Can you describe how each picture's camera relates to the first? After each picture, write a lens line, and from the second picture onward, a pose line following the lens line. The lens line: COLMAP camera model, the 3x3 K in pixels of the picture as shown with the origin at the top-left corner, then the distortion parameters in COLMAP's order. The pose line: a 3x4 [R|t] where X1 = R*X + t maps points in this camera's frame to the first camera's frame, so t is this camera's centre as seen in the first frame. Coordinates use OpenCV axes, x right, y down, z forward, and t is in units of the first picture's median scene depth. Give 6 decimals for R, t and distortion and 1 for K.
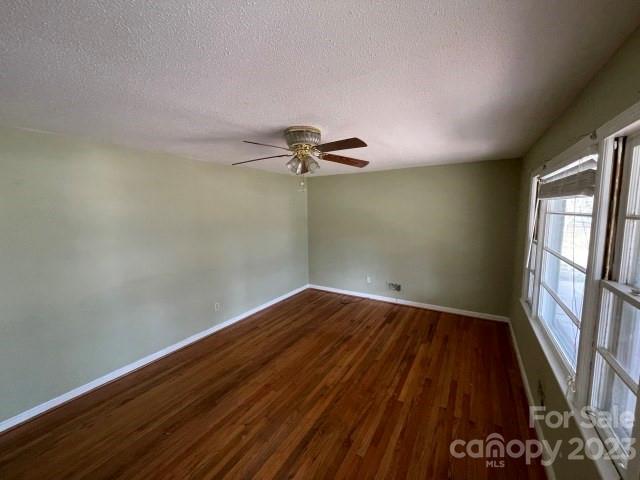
lens RADIAL K [[257.9, 0, 318.1], [0, 257.9, 239.2], [0, 0, 1]] dist [-0.003055, 0.000059]
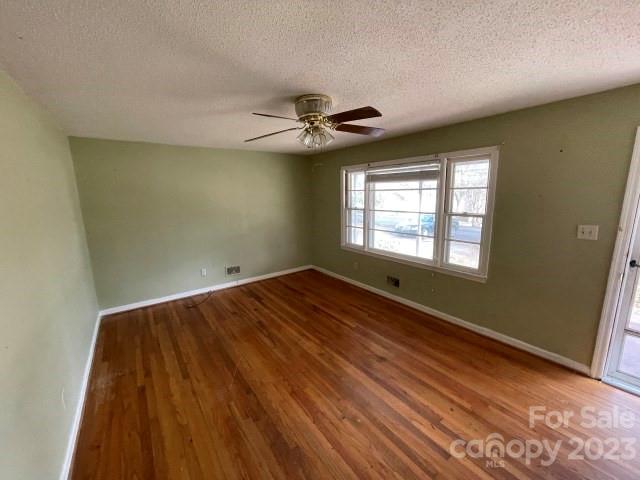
lens RADIAL K [[257.9, 0, 317.3], [0, 257.9, 239.0], [0, 0, 1]] dist [-0.003055, 0.000059]
pose [[0.378662, -0.161911, 0.911263, -0.651191], [0.122764, 0.984666, 0.123940, -0.024051], [-0.917357, 0.064938, 0.392733, 0.419264]]
